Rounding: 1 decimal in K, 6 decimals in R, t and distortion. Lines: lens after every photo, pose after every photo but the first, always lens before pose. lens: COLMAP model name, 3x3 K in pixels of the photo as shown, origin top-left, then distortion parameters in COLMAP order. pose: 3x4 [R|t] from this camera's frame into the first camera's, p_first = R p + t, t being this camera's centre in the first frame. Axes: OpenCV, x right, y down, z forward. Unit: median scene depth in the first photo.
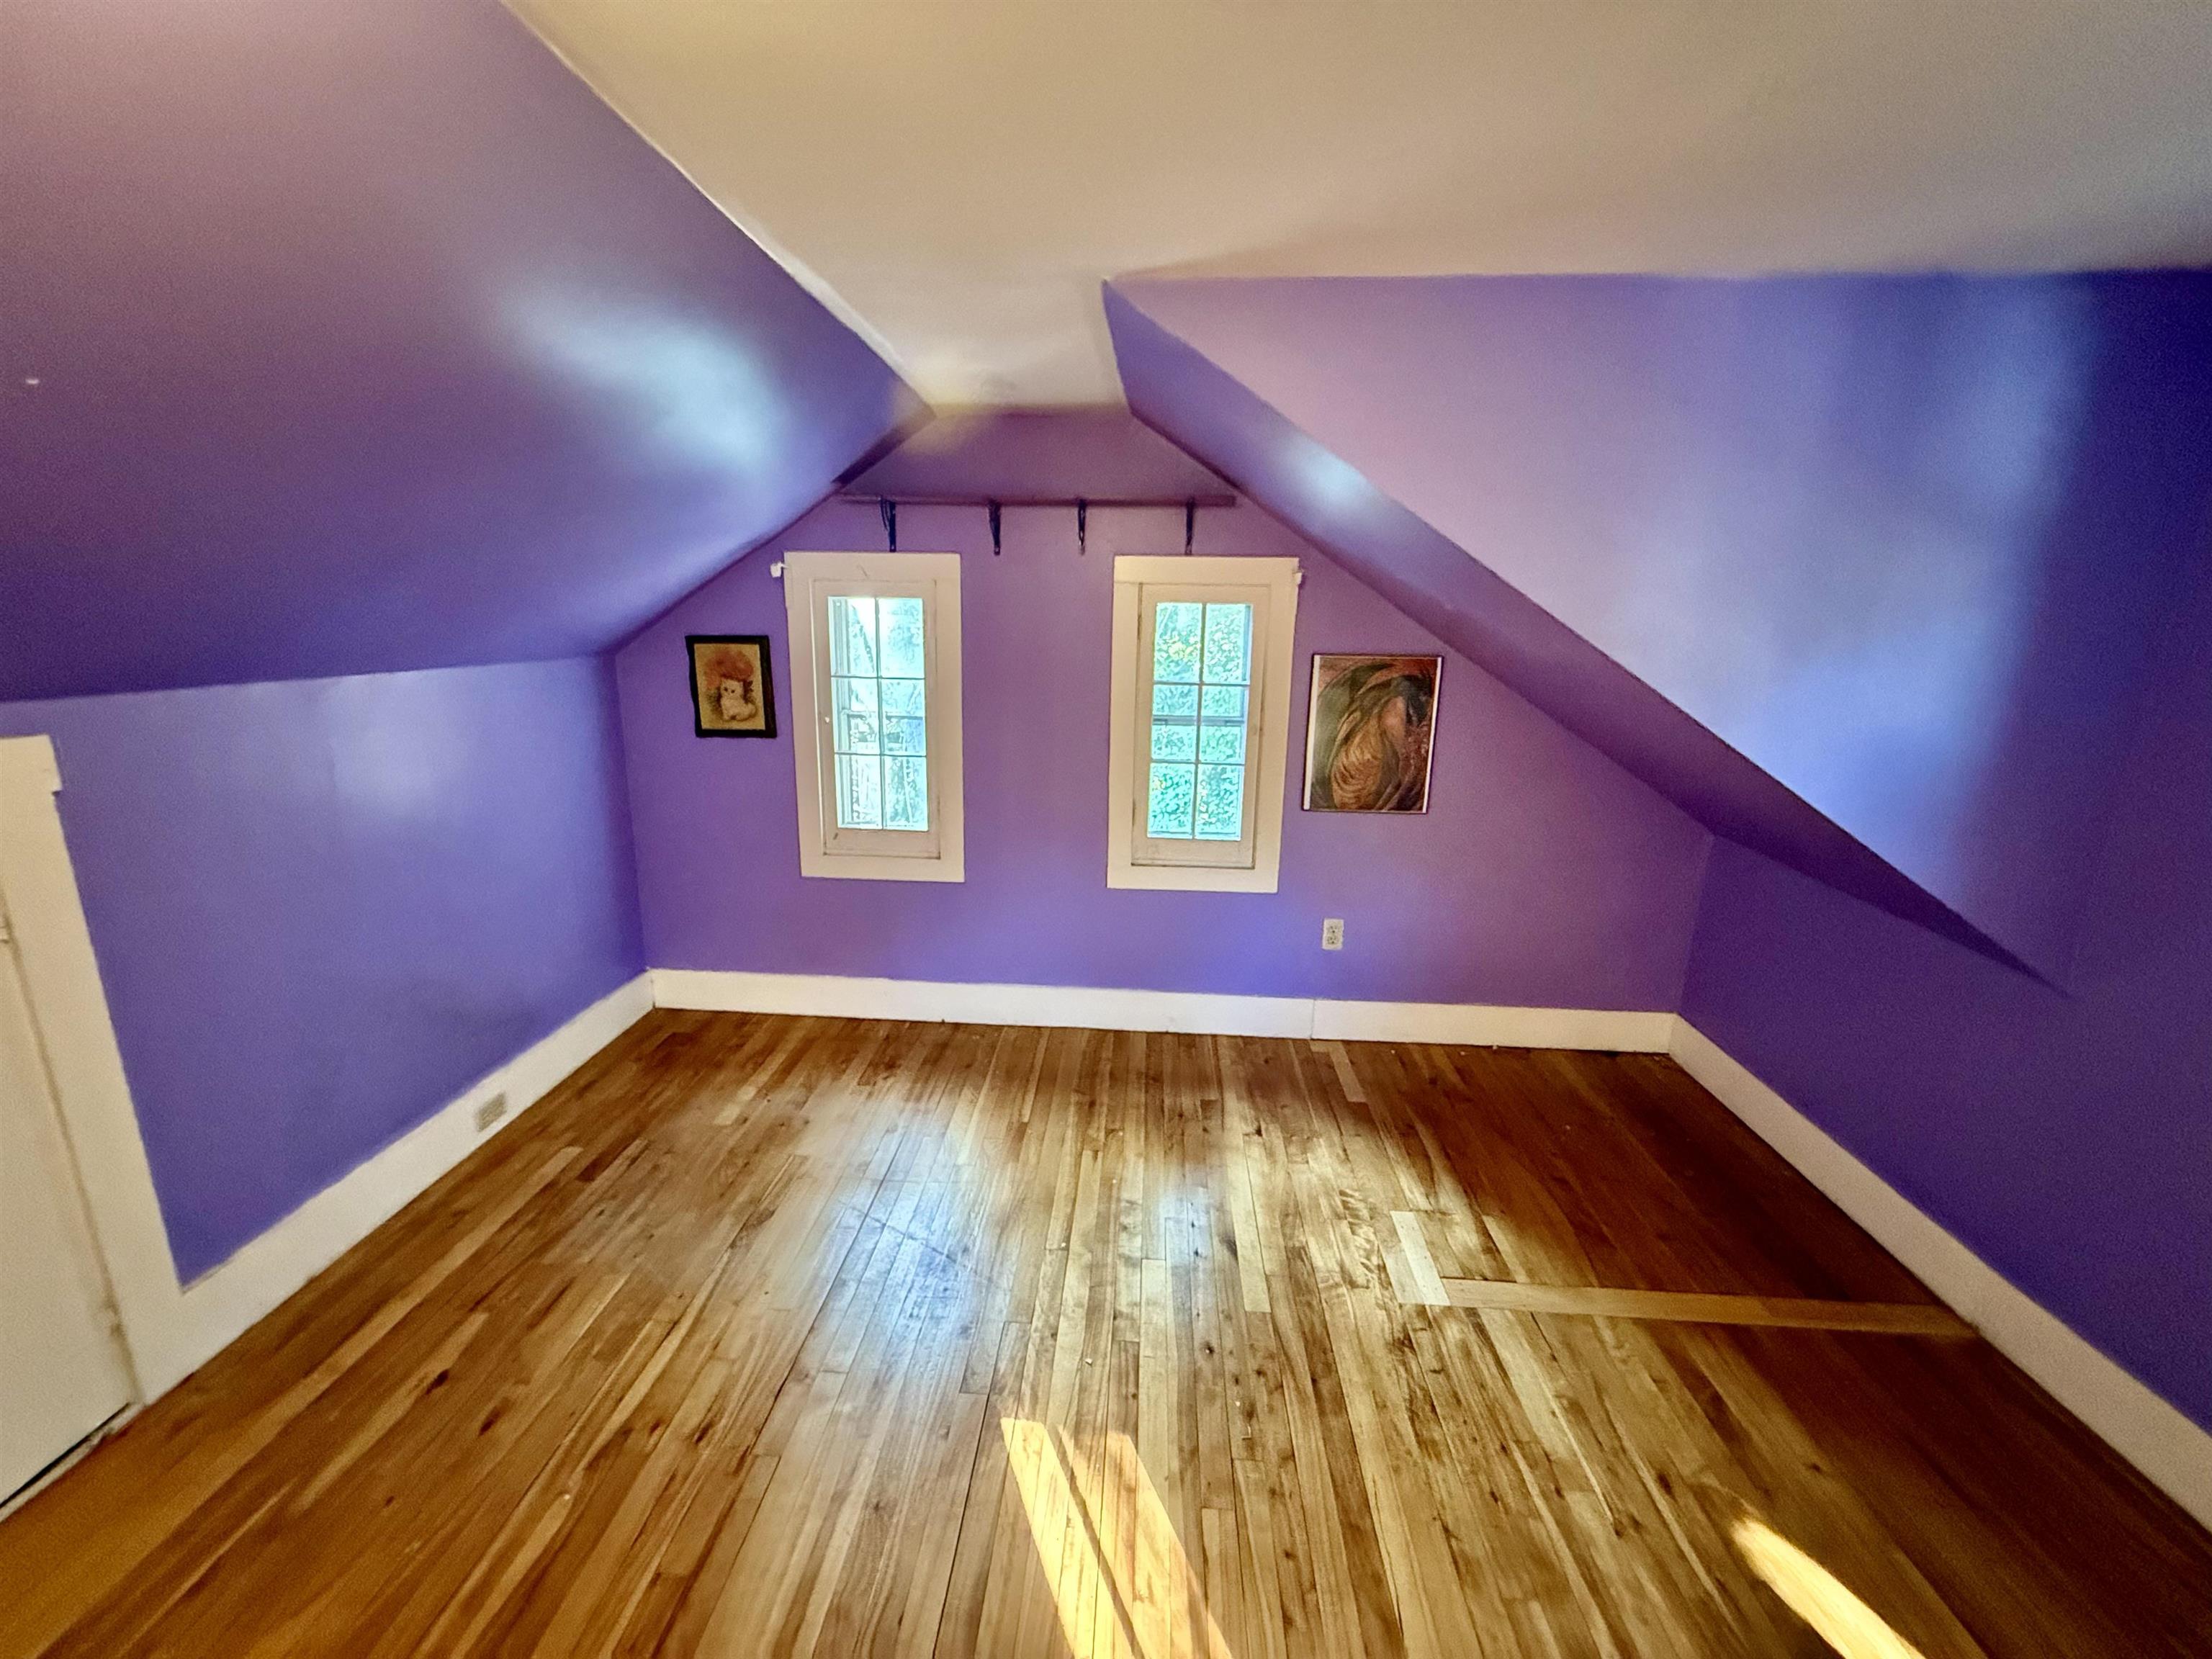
lens RADIAL K [[882.4, 0, 1106.0], [0, 882.4, 829.5], [0, 0, 1]] dist [0.000205, -0.000171]
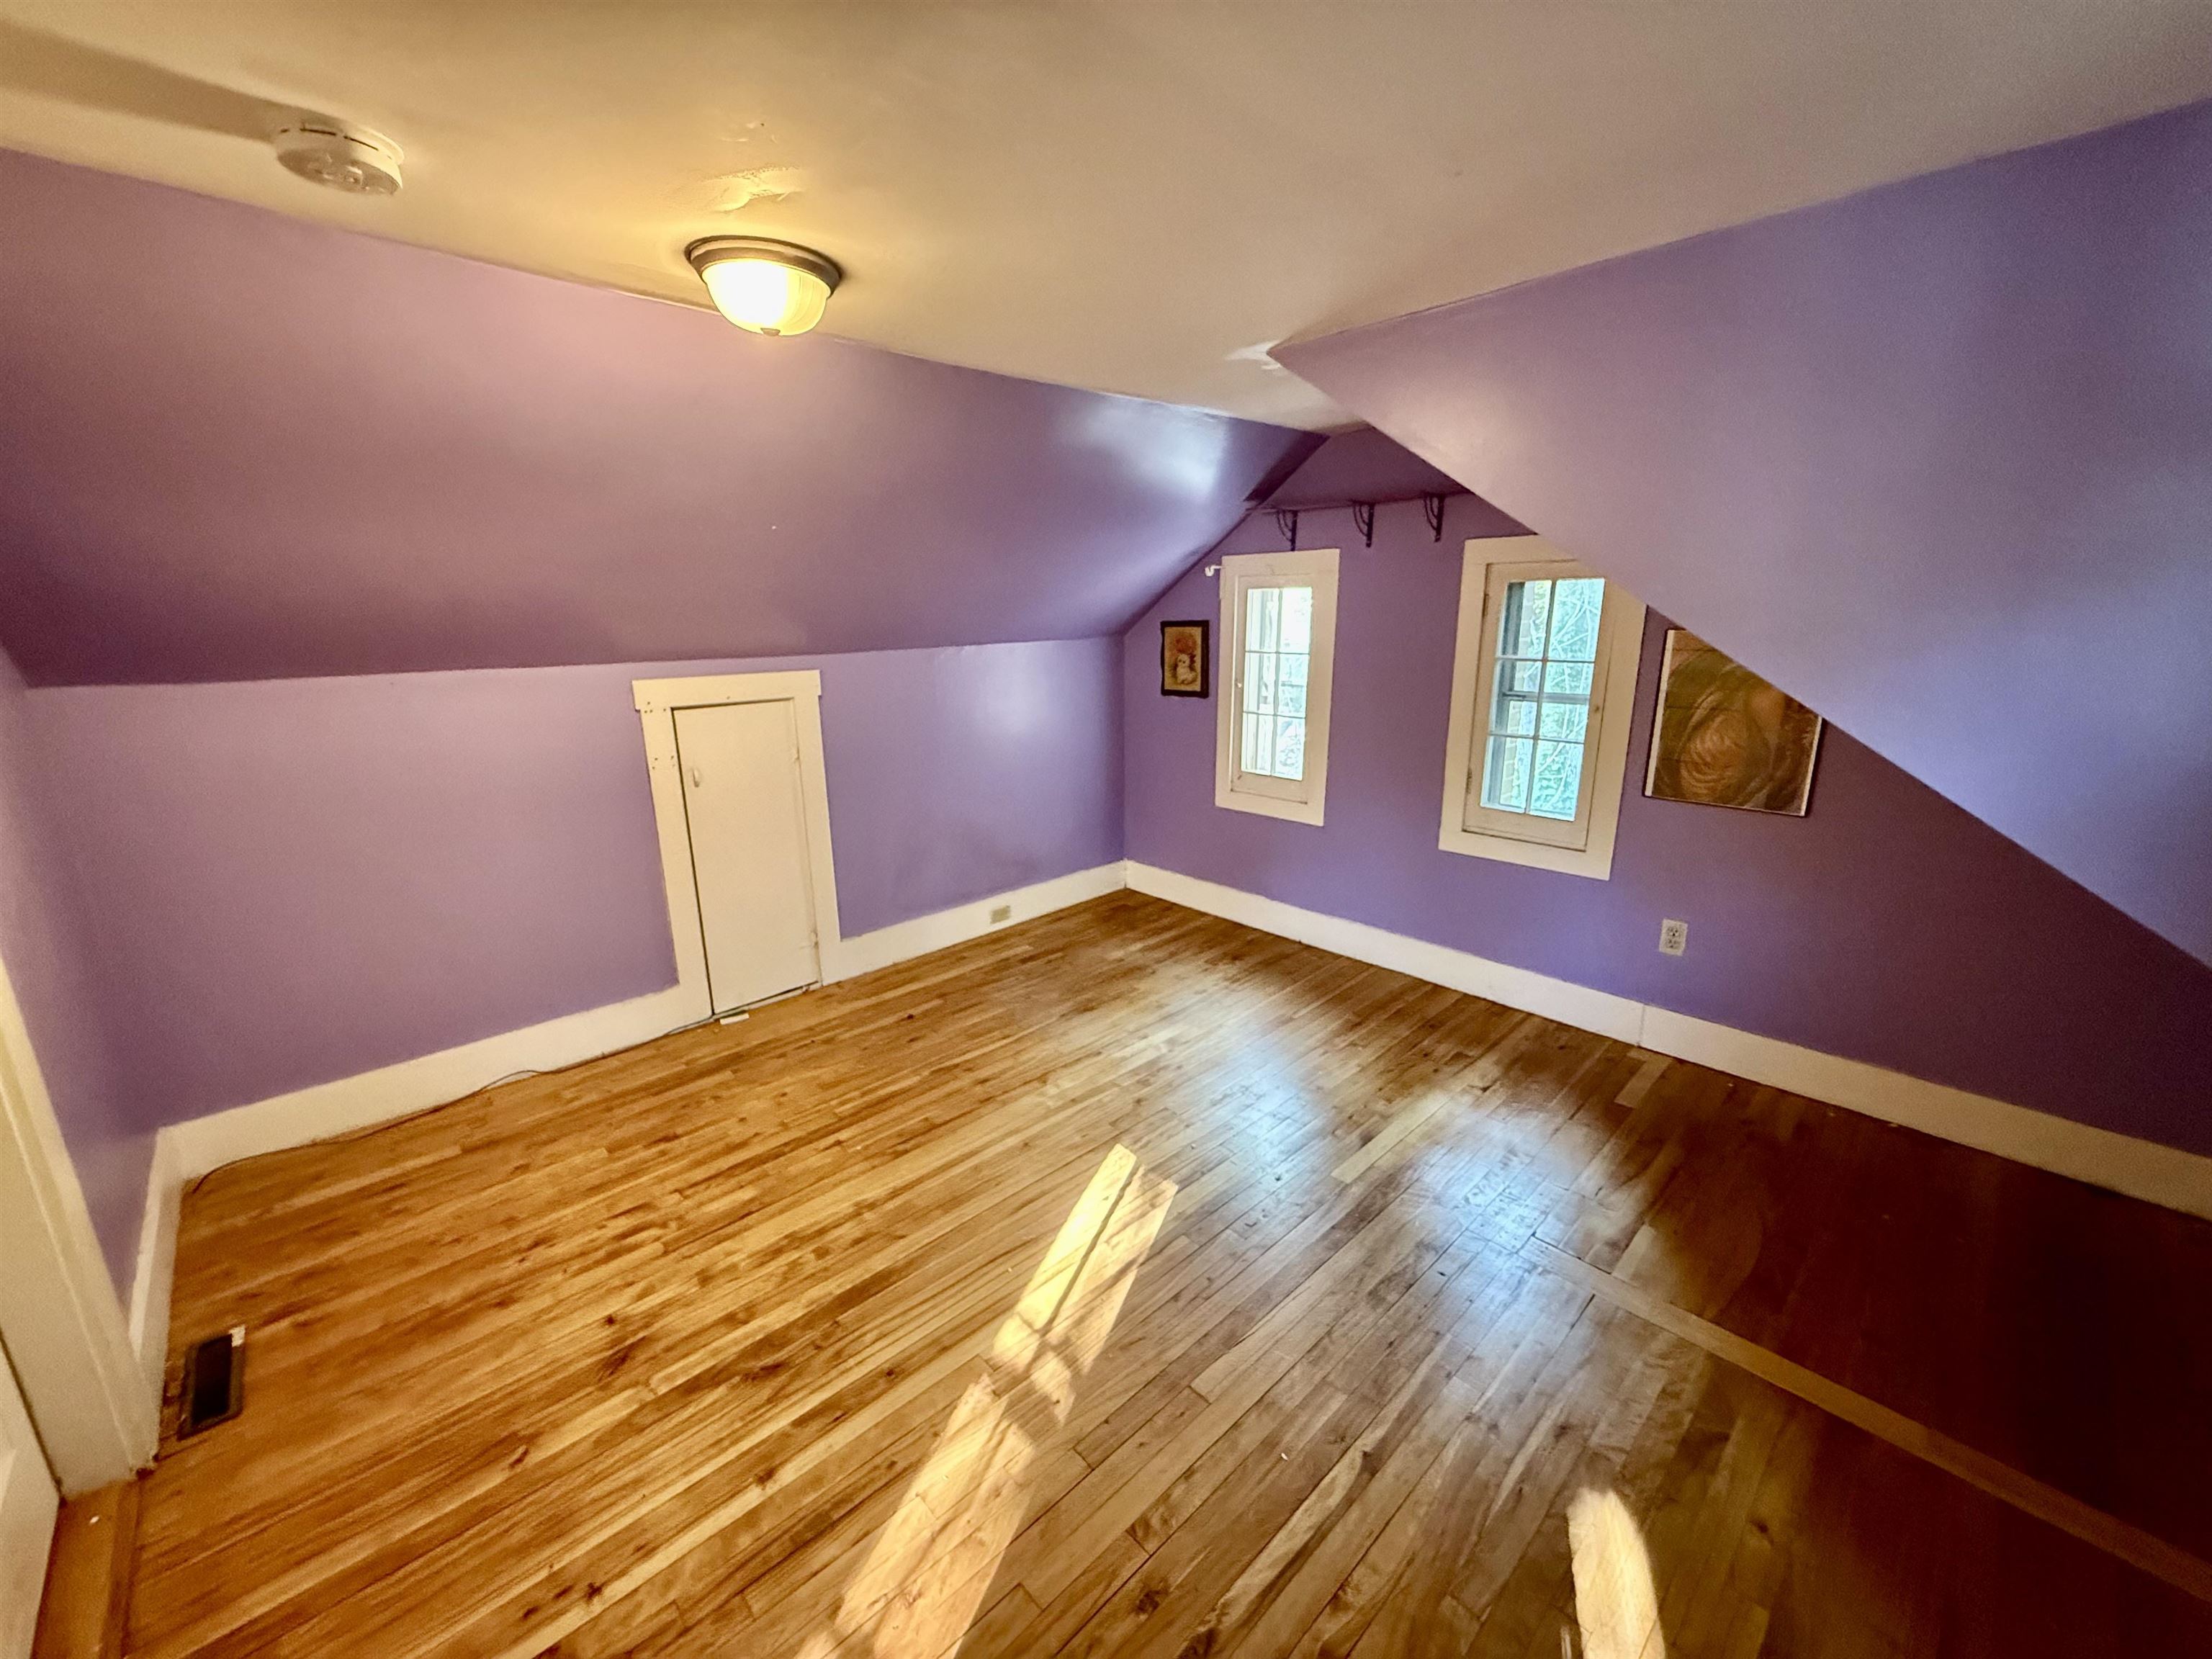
lens RADIAL K [[894.8, 0, 1099.4], [0, 894.8, 826.7], [0, 0, 1]] dist [-0.000411, -0.000091]
pose [[0.720937, 0.136400, -0.679445, 0.489156], [-0.130725, 0.989604, 0.059957, 0.030508], [0.680559, 0.045595, 0.731273, -0.090727]]
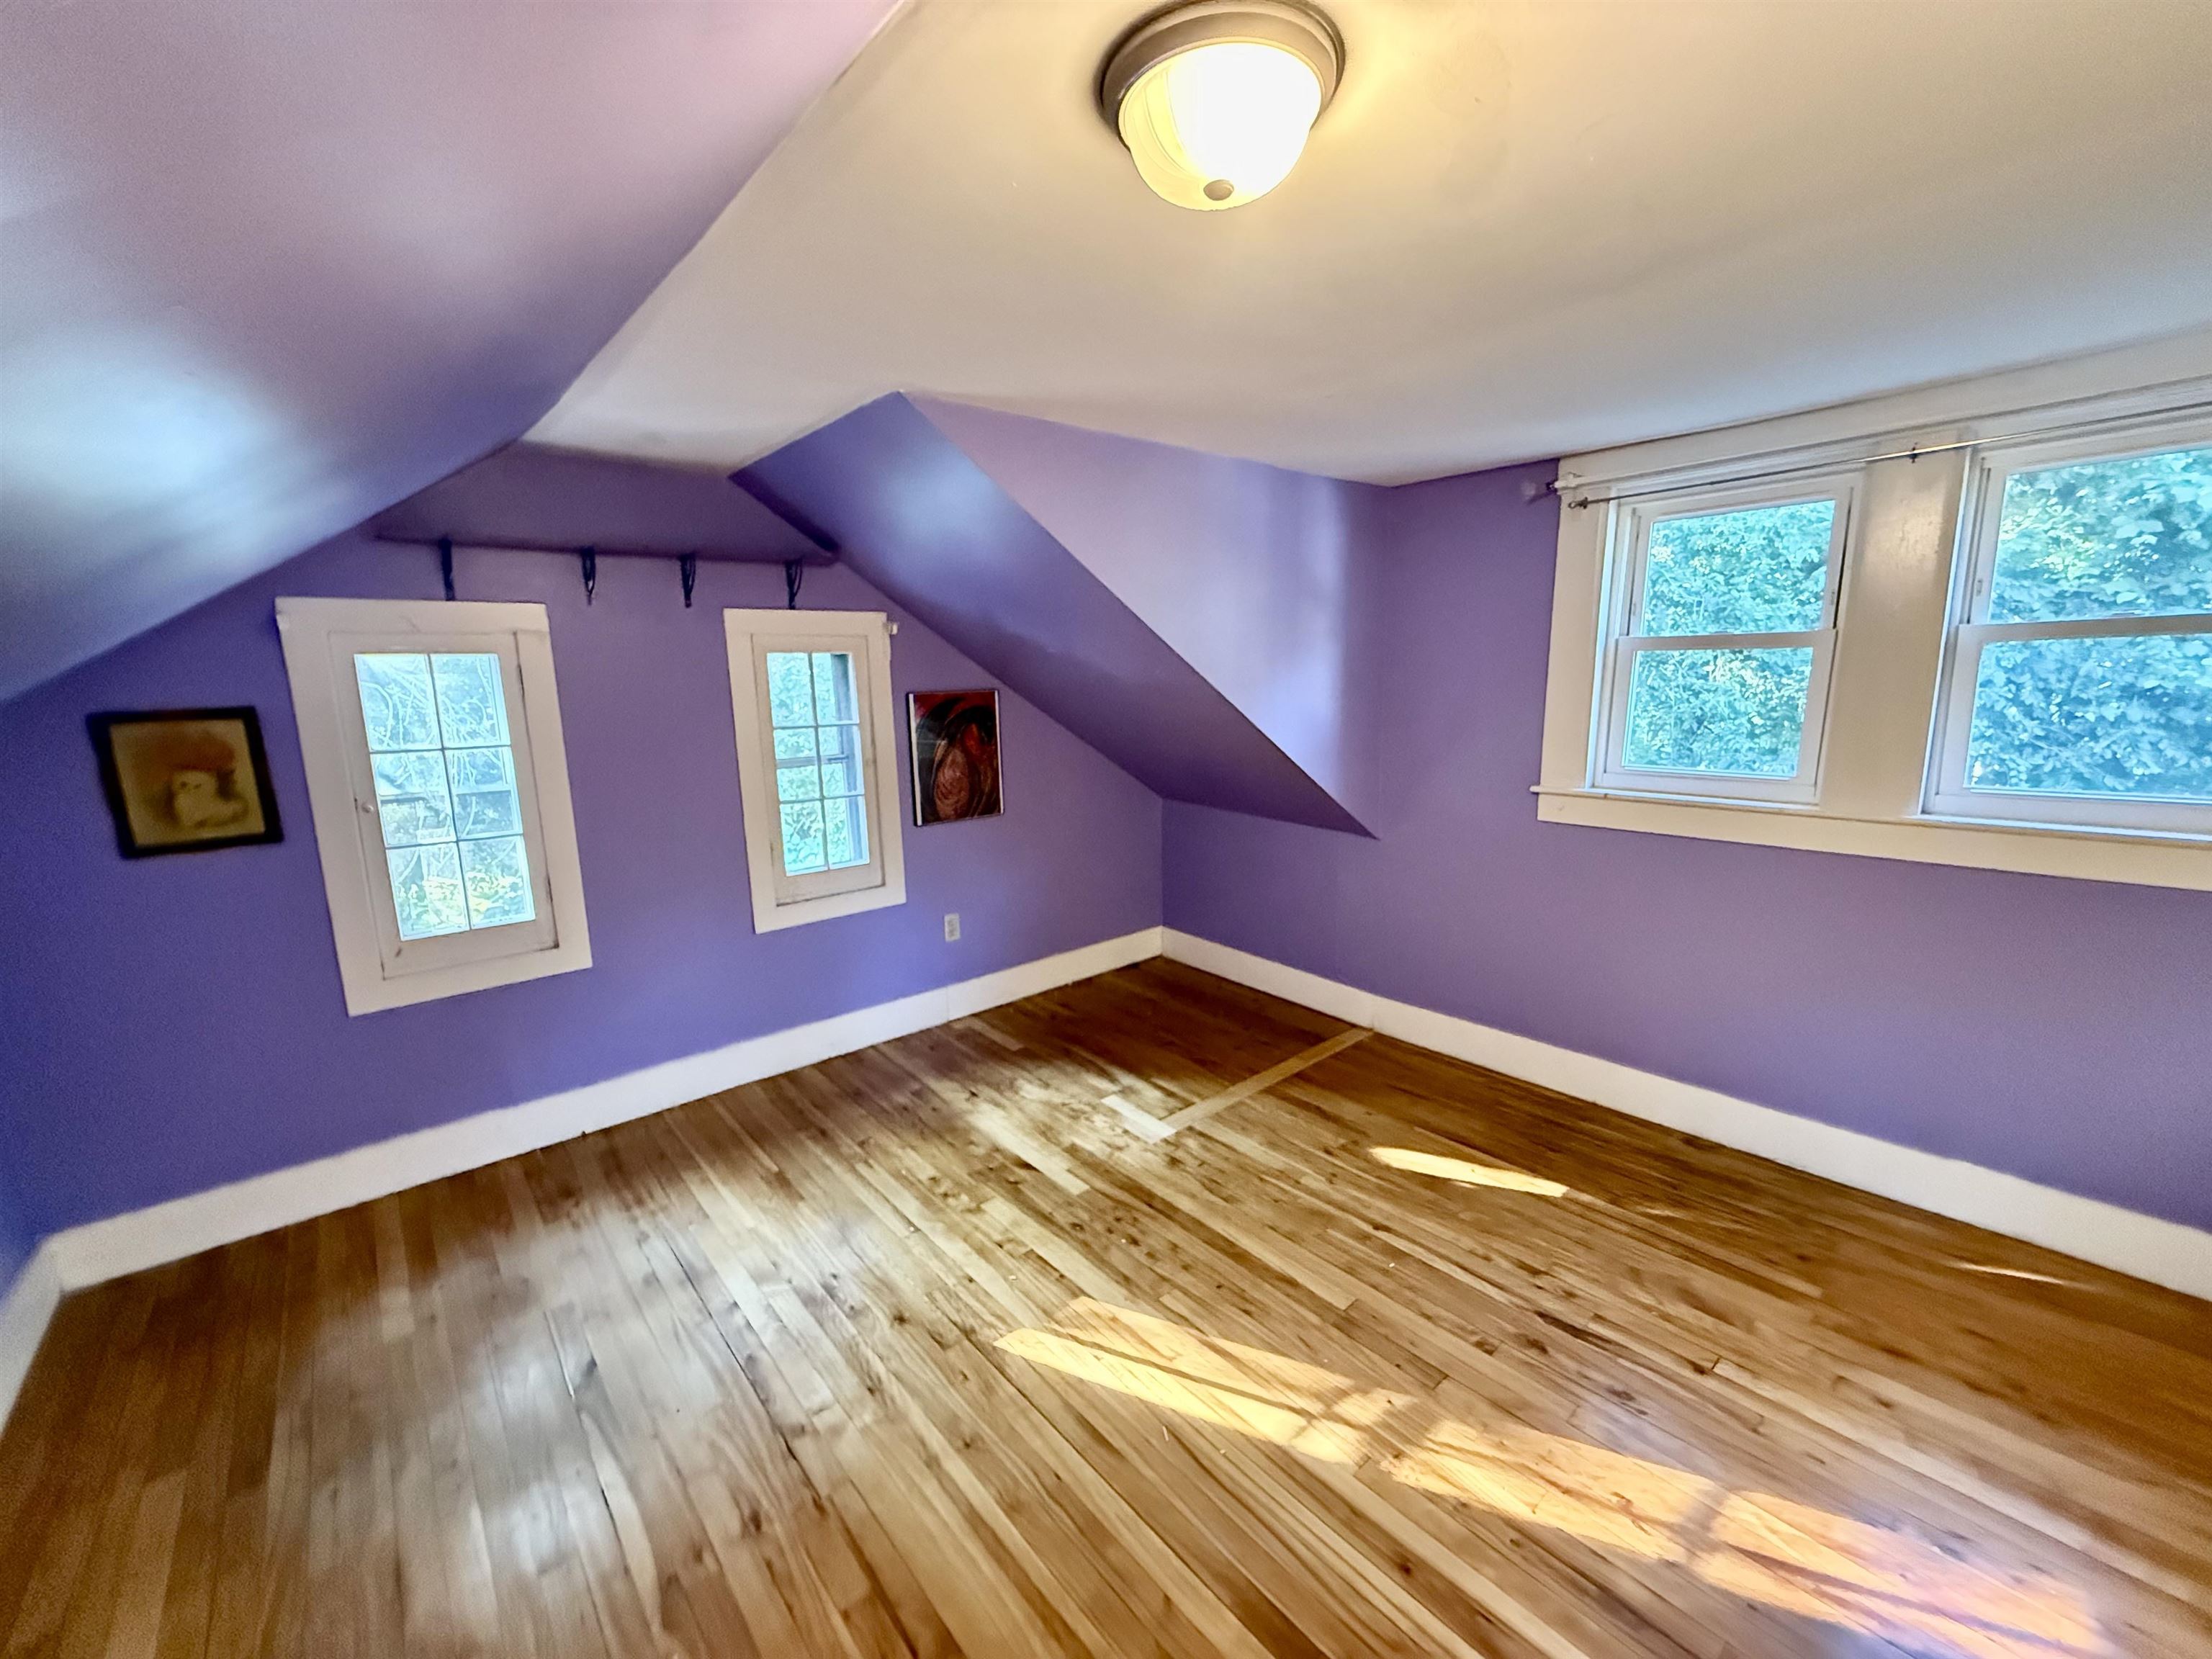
lens RADIAL K [[882.4, 0, 1106.0], [0, 882.4, 829.5], [0, 0, 1]] dist [0.000205, -0.000171]
pose [[0.714881, -0.156790, 0.681442, -0.419376], [0.194722, 0.980626, 0.021351, 0.005956], [-0.671587, 0.117428, 0.731561, -0.016338]]
